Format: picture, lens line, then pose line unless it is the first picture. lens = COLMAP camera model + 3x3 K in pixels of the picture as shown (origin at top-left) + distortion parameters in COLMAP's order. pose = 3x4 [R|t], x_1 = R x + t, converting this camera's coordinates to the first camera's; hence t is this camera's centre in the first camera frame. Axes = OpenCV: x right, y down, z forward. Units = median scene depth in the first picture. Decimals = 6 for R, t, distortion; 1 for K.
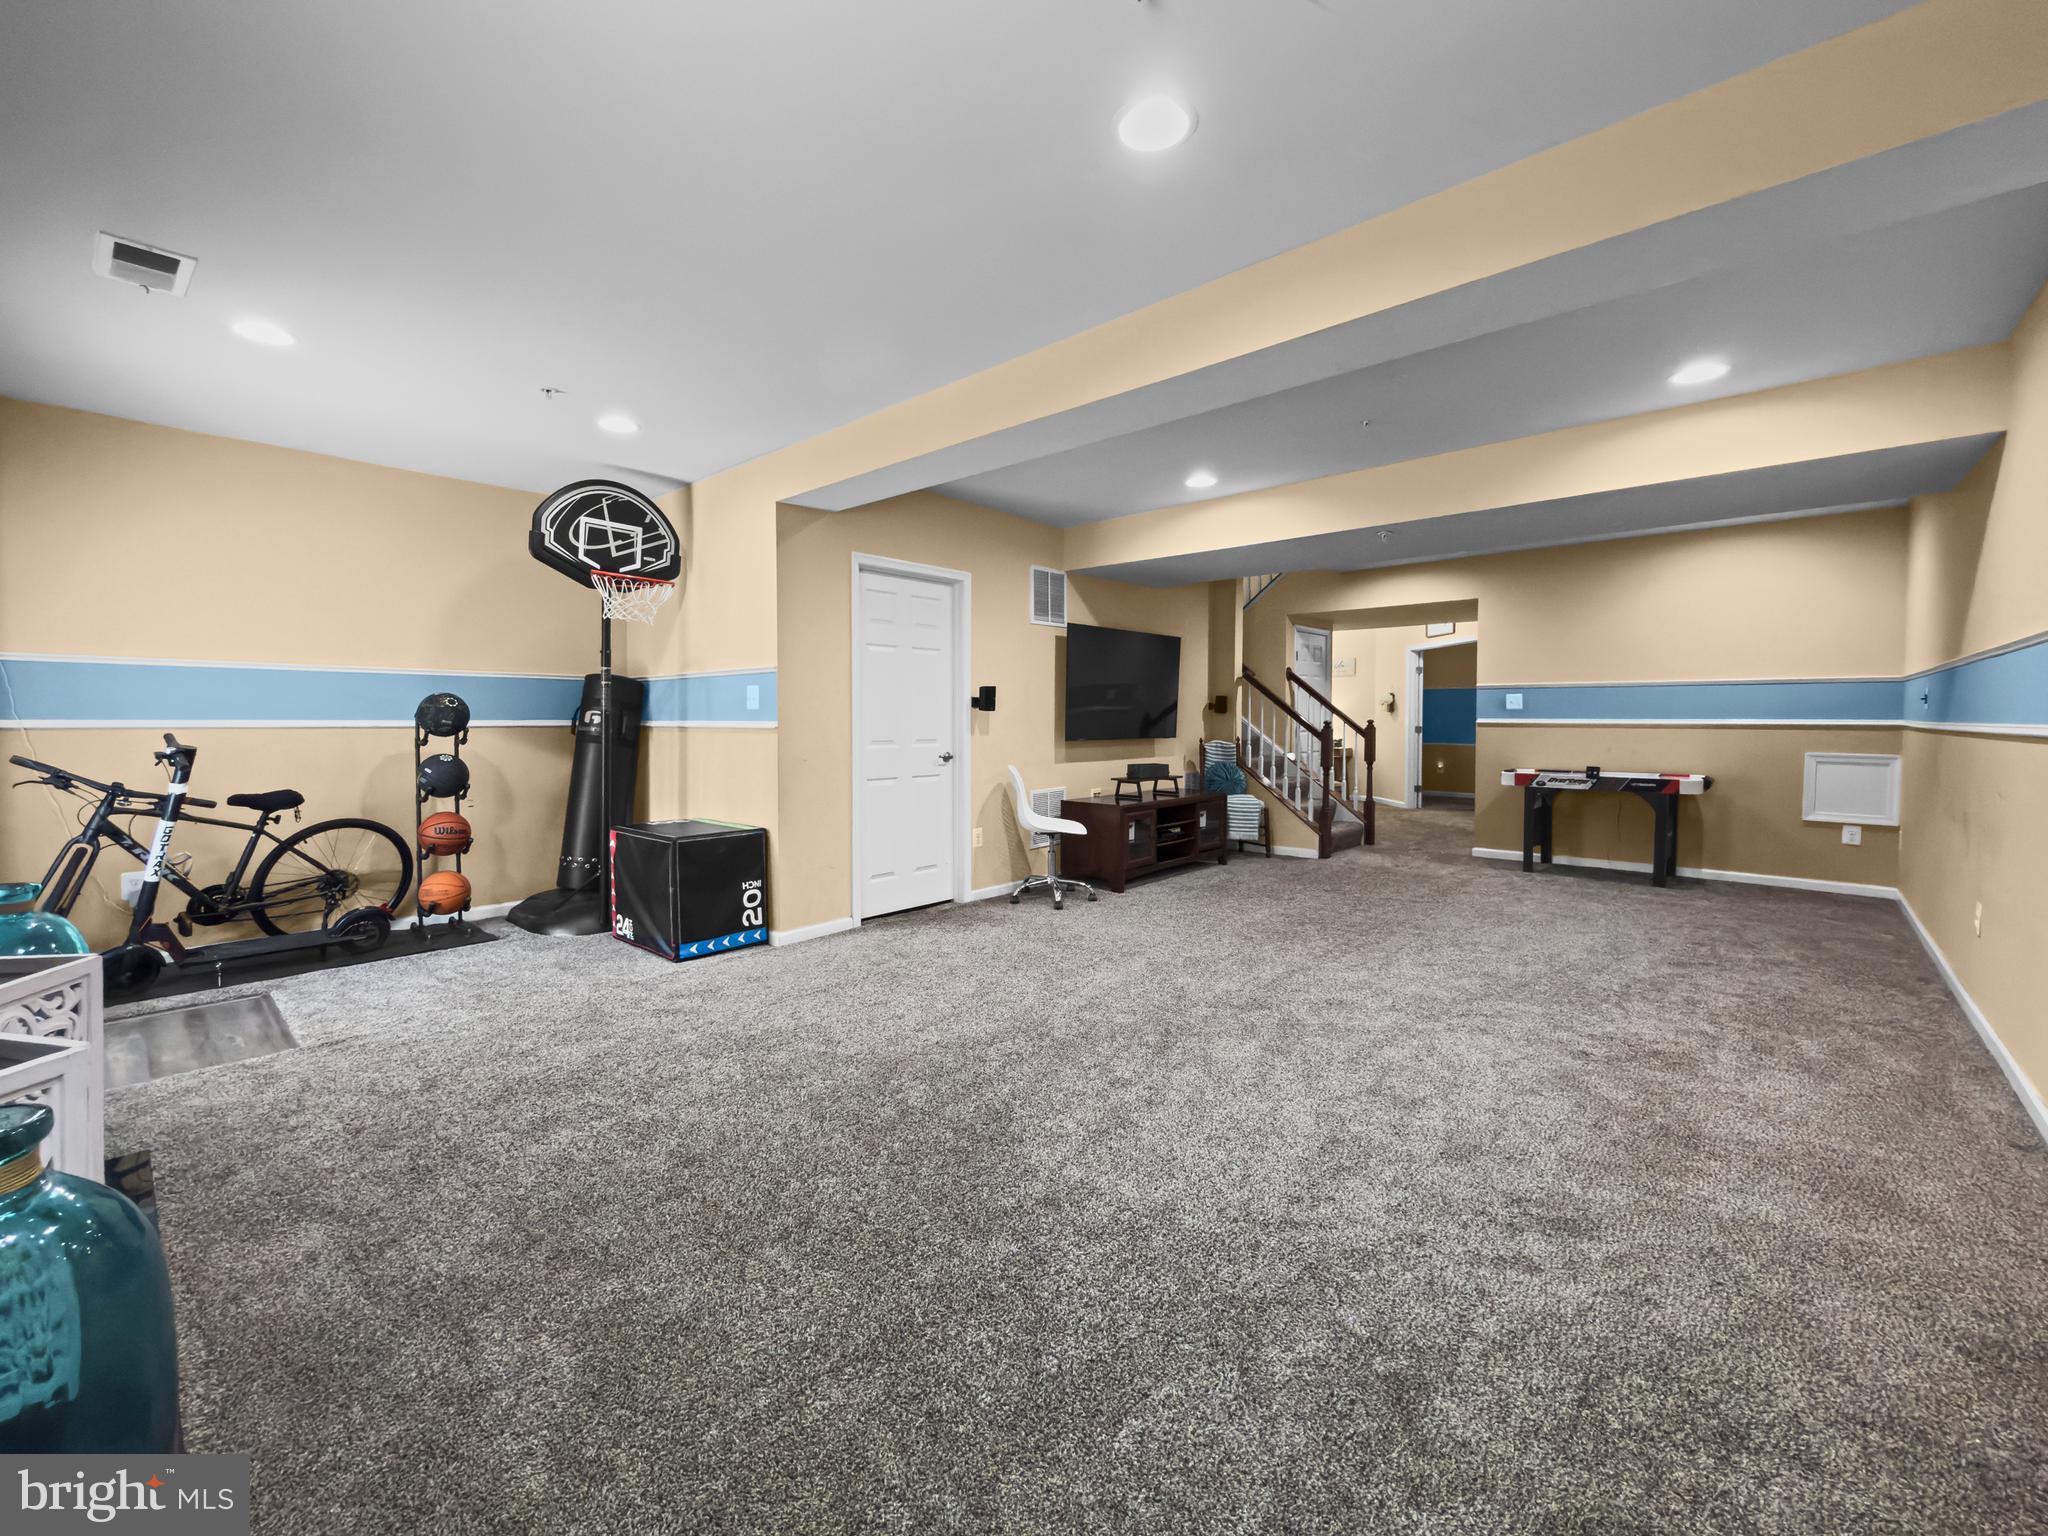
lens RADIAL K [[823.3, 0, 1025.9], [0, 823.3, 767.1], [0, 0, 1]] dist [-0.000546, -0.000241]
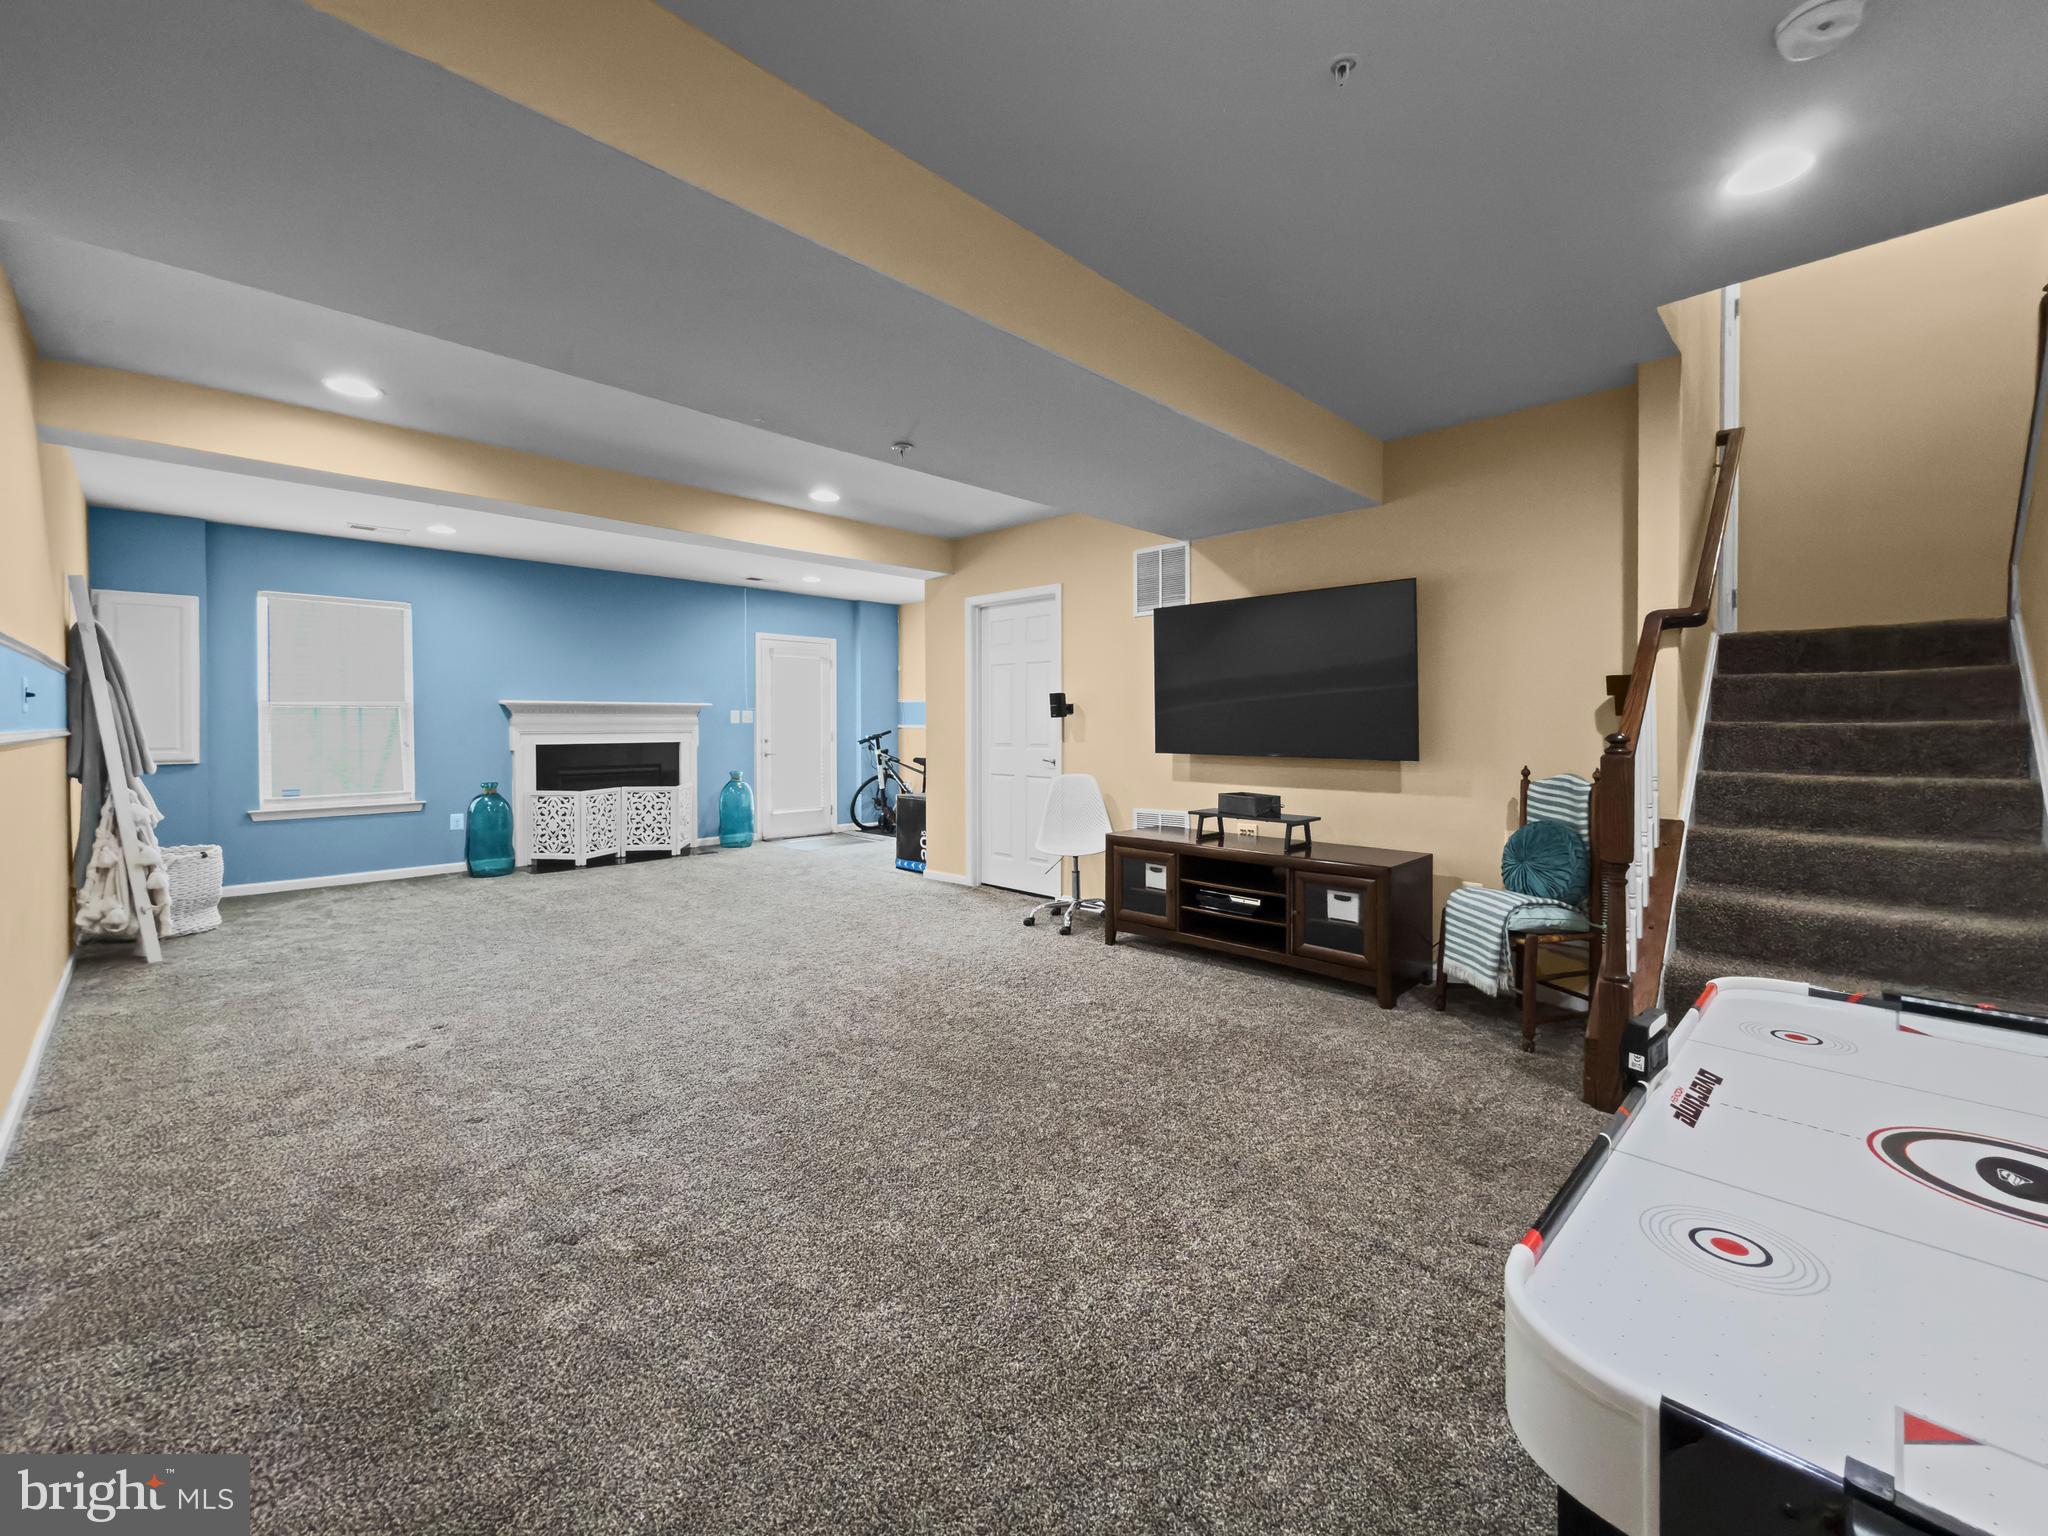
lens RADIAL K [[853.2, 0, 979.6], [0, 853.2, 770.0], [0, 0, 1]] dist [-0.001492, -0.000202]
pose [[-0.061915, 0.059030, -0.996334, 0.888246], [-0.055483, 0.996502, 0.062488, -0.057514], [0.996538, 0.059149, -0.058423, 0.858355]]
